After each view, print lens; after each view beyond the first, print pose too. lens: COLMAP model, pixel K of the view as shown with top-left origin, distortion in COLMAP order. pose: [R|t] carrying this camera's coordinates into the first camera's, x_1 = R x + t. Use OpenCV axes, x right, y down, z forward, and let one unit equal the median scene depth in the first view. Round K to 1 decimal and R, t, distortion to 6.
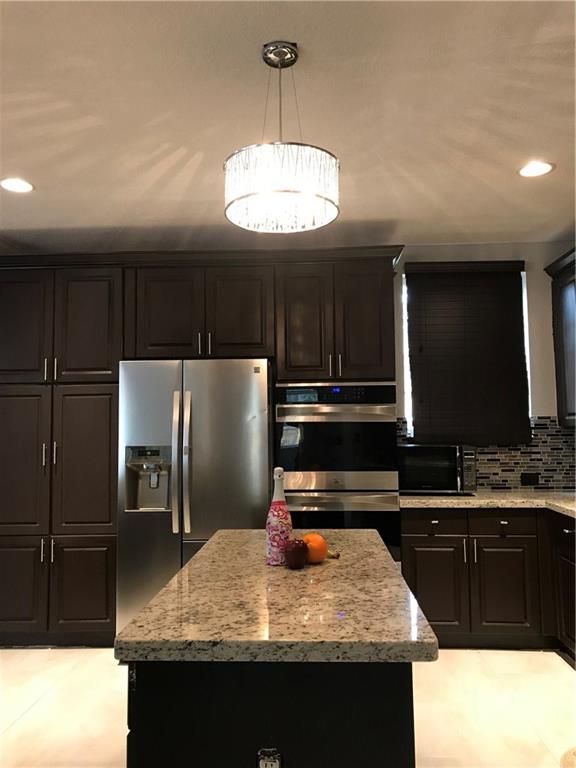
lens RADIAL K [[625.7, 0, 288.2], [0, 625.7, 393.2], [0, 0, 1]] dist [0.000053, -0.000645]
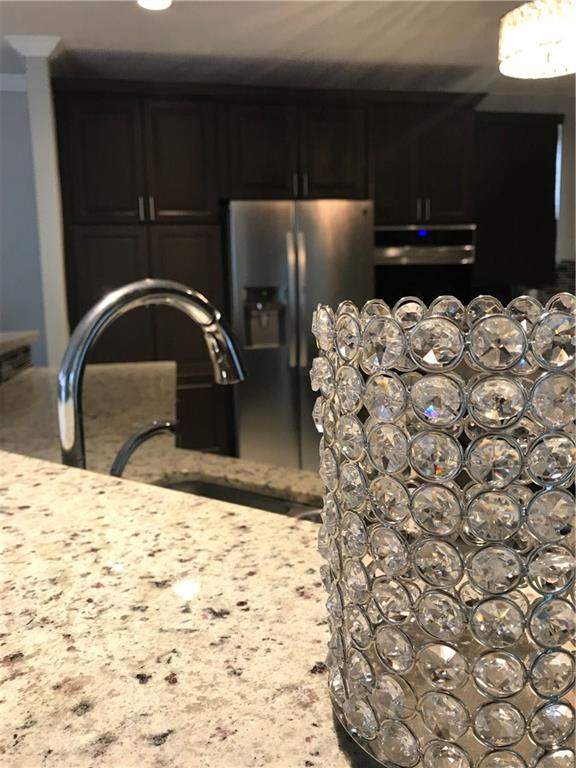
lens RADIAL K [[642.9, 0, 288.0], [0, 642.9, 384.0], [0, 0, 1]] dist [0.003213, -0.012475]
pose [[0.974235, -0.044603, 0.221082, -0.410618], [-0.002985, 0.977614, 0.210387, 0.018205], [-0.225517, -0.205627, 0.952292, -0.061901]]
